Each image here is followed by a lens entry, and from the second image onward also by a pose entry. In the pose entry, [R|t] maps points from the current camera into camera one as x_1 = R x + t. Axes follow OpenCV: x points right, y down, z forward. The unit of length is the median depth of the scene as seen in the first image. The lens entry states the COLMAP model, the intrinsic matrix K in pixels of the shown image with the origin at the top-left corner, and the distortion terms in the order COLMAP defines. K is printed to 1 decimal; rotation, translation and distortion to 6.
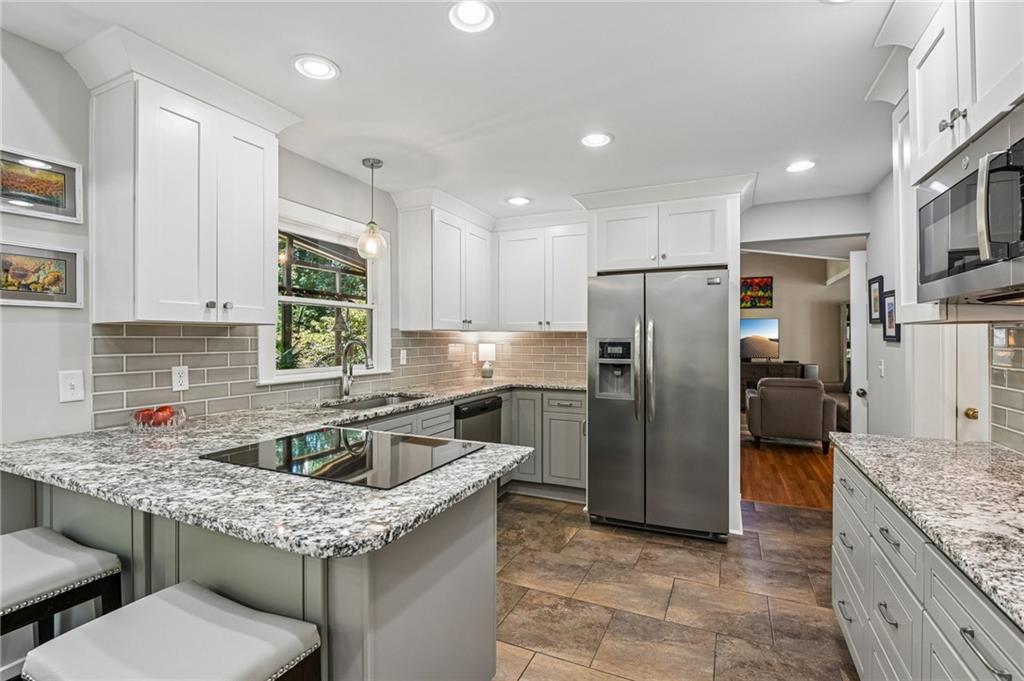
lens RADIAL K [[463.5, 0, 521.6], [0, 463.5, 340.1], [0, 0, 1]] dist [-0.000643, -0.012574]
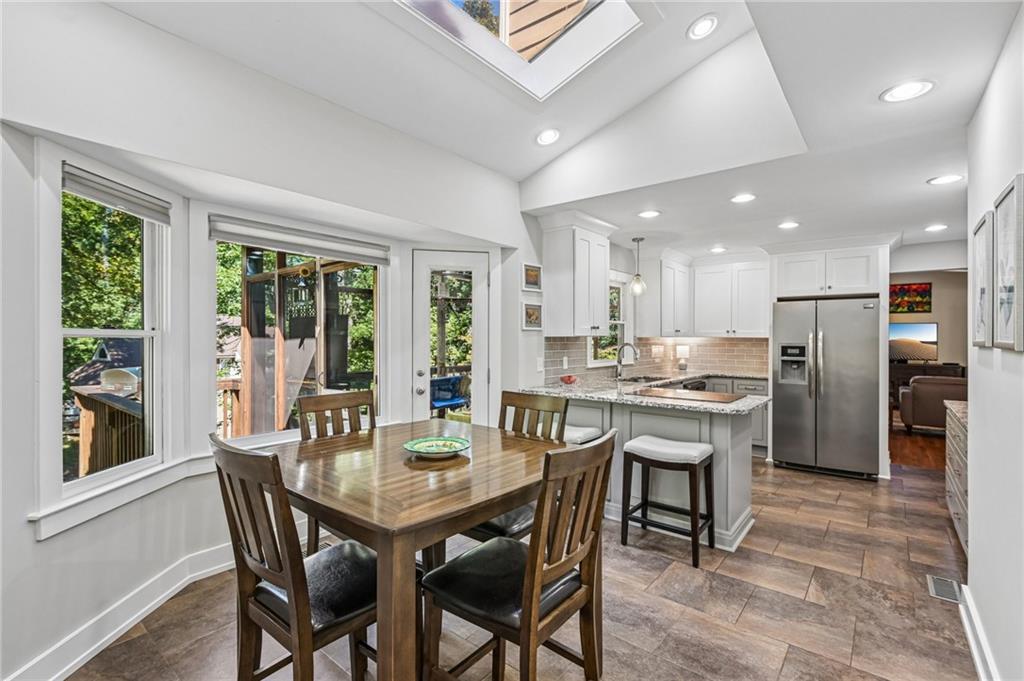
lens RADIAL K [[463.5, 0, 521.6], [0, 463.5, 340.1], [0, 0, 1]] dist [-0.000643, -0.012574]
pose [[0.968920, 0.004258, -0.247336, -0.279968], [-0.003986, 0.999991, 0.001599, -0.013214], [0.247341, -0.000563, 0.968928, -0.668113]]
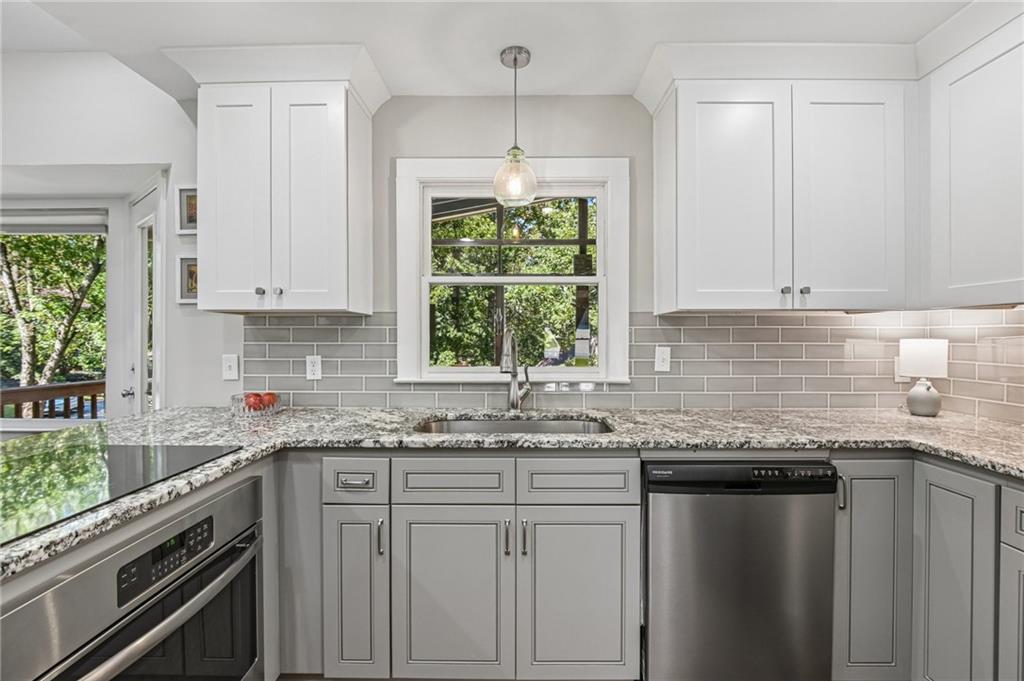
lens RADIAL K [[513.2, 0, 516.8], [0, 513.2, 338.5], [0, 0, 1]] dist [-0.001444, -0.000473]
pose [[0.401268, 0.018636, -0.915771, 0.303012], [-0.001887, 0.999808, 0.019519, -0.001983], [0.915959, -0.006104, 0.401226, 0.631393]]
